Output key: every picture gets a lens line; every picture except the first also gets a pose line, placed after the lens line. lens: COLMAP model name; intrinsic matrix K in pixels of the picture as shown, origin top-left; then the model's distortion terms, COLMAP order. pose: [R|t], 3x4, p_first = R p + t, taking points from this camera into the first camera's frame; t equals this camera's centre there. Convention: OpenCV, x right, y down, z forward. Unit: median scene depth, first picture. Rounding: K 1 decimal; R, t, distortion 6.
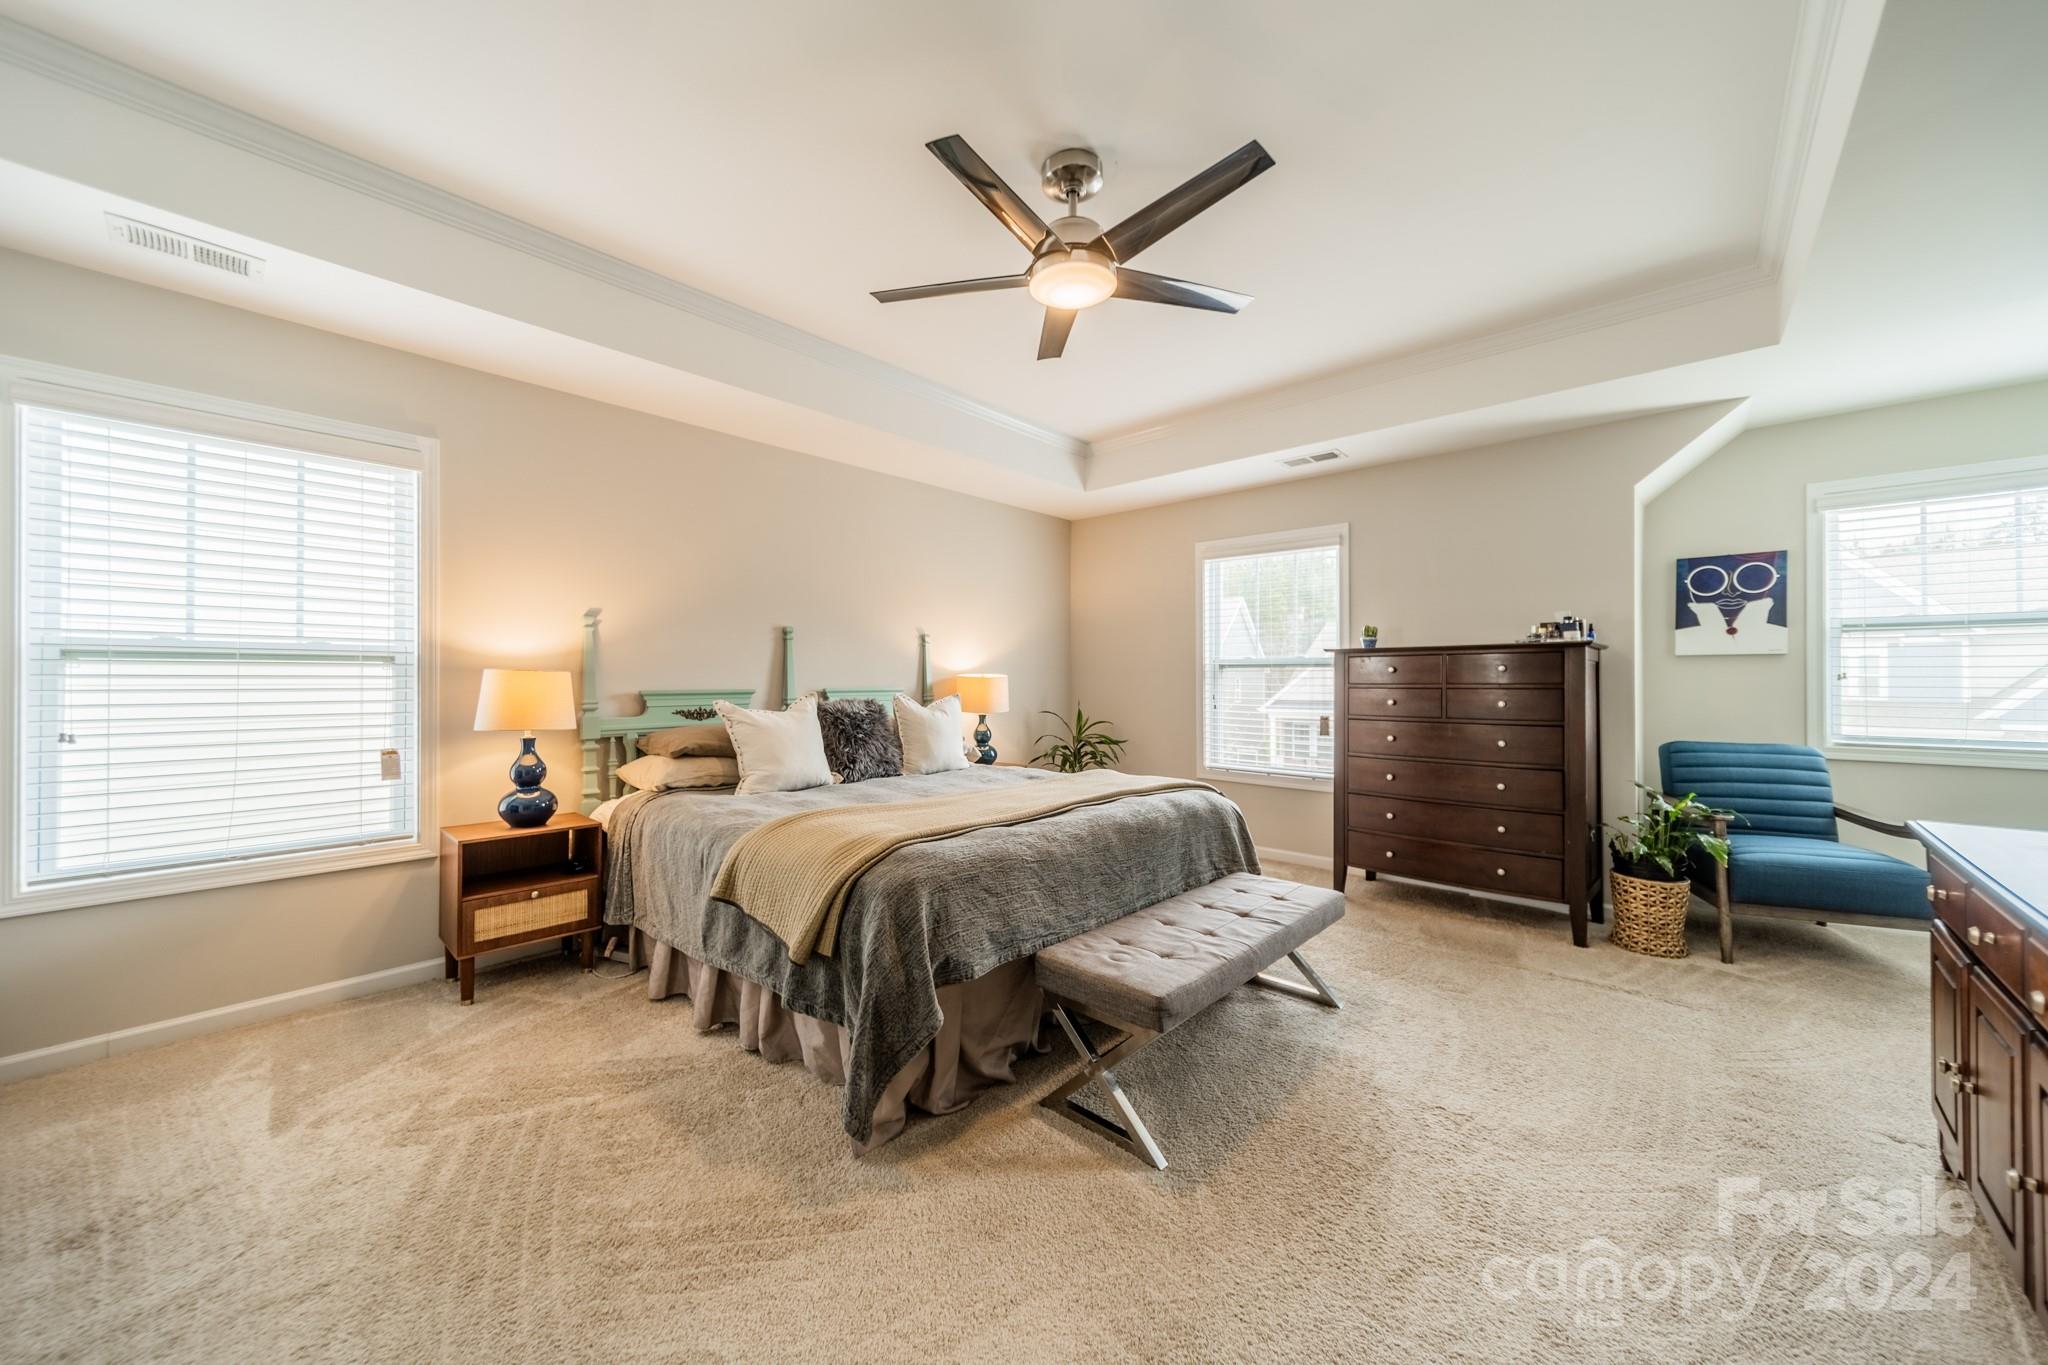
lens RADIAL K [[725.8, 0, 1028.1], [0, 725.8, 675.1], [0, 0, 1]] dist [0.009150, 0.000284]
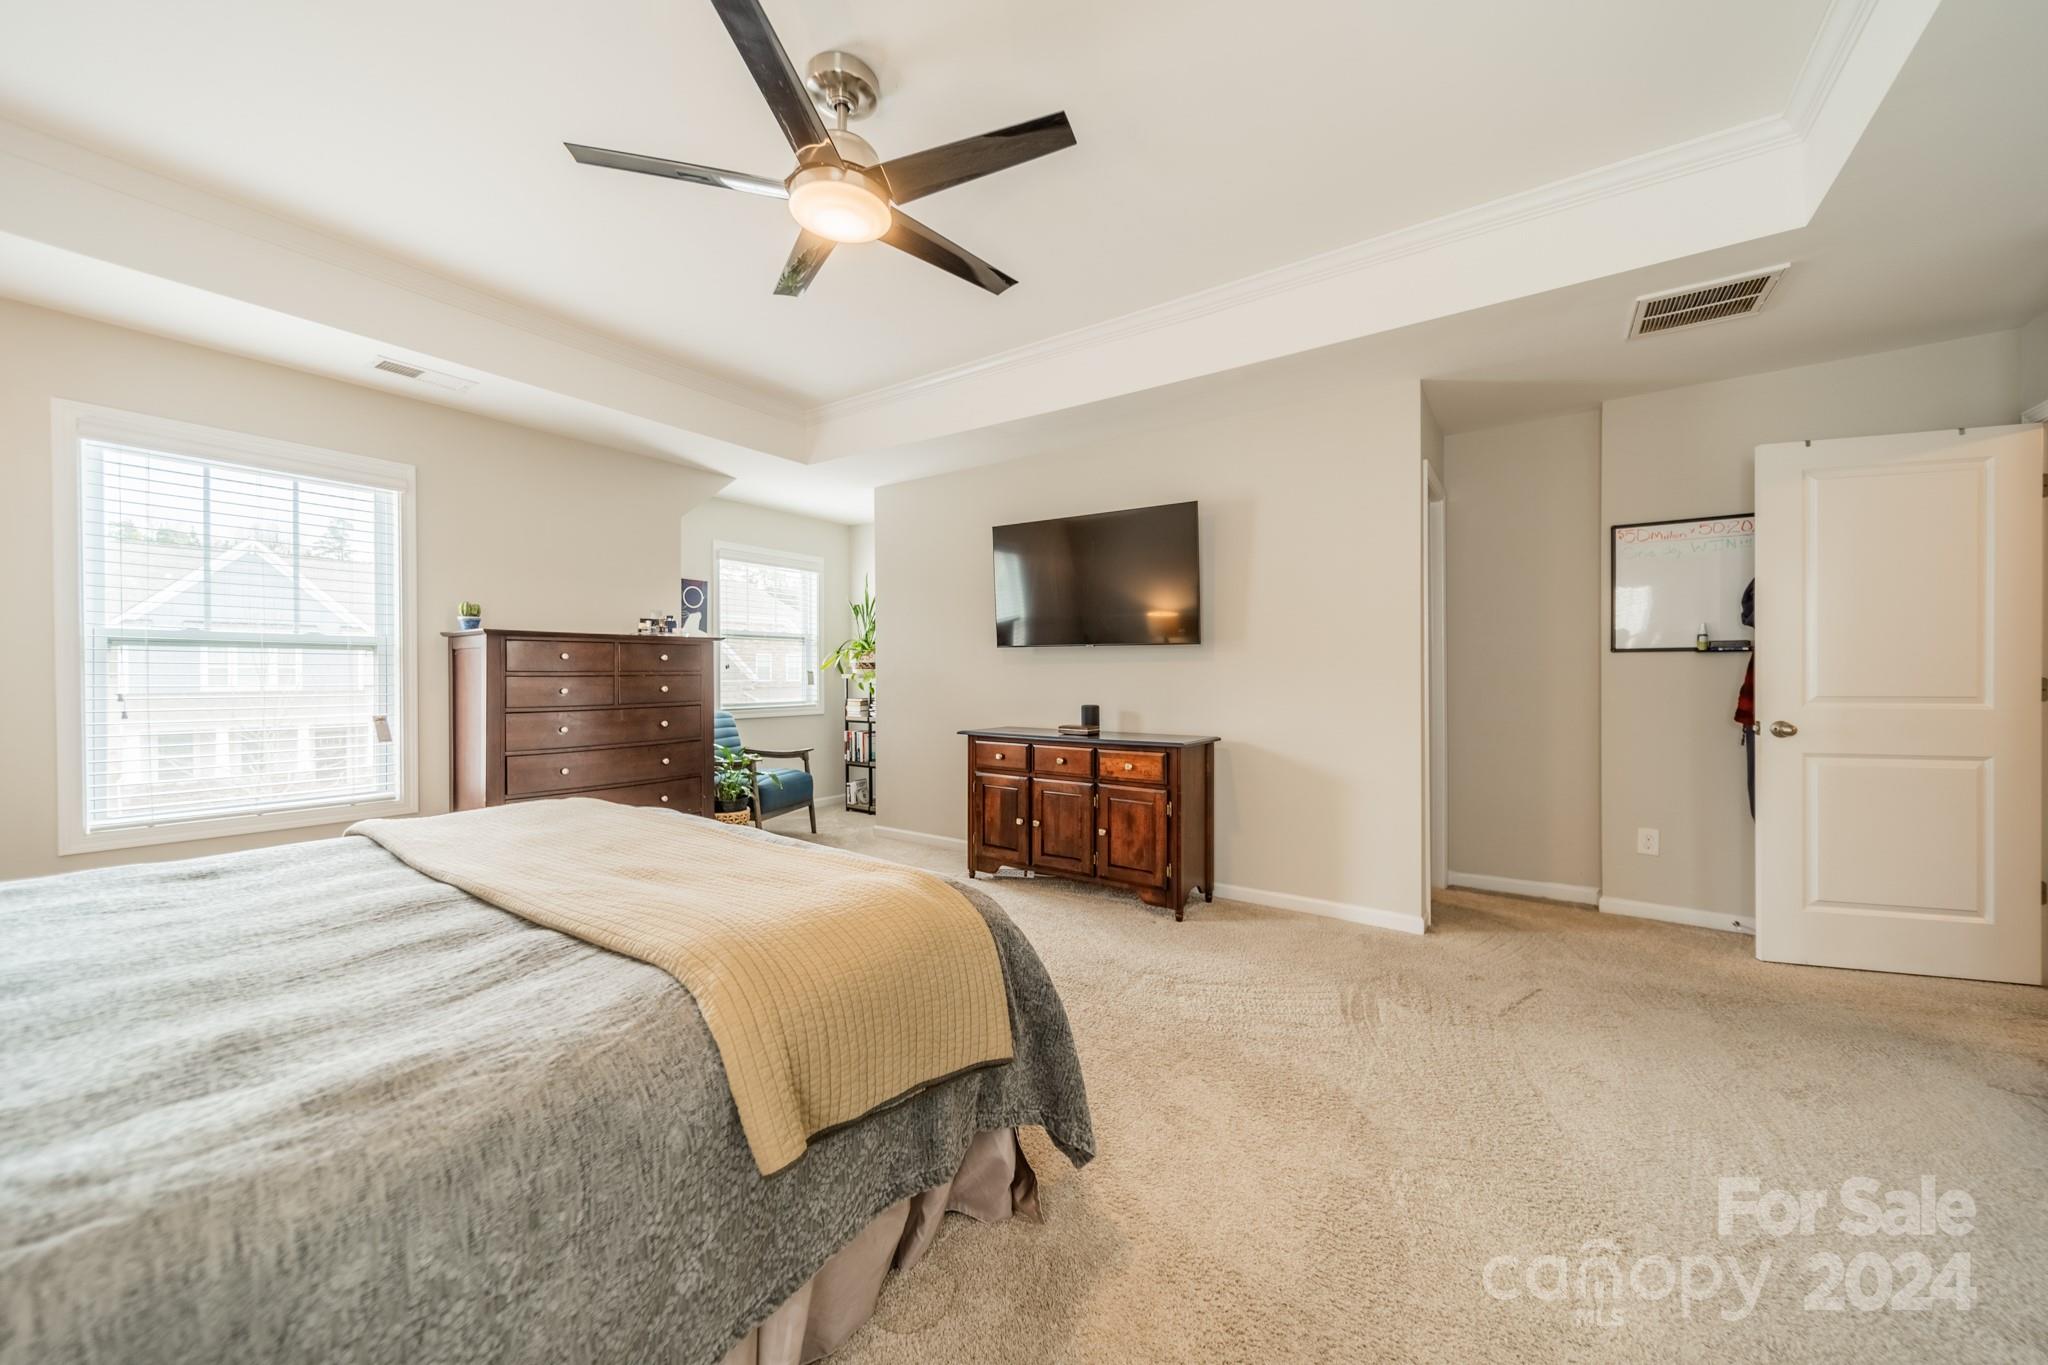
lens RADIAL K [[725.8, 0, 1028.1], [0, 725.8, 675.1], [0, 0, 1]] dist [0.009150, 0.000284]
pose [[-0.117027, -0.006189, 0.993109, -0.497495], [-0.007808, 0.999955, 0.005312, 0.006471], [-0.993098, -0.007133, -0.117070, 0.523942]]
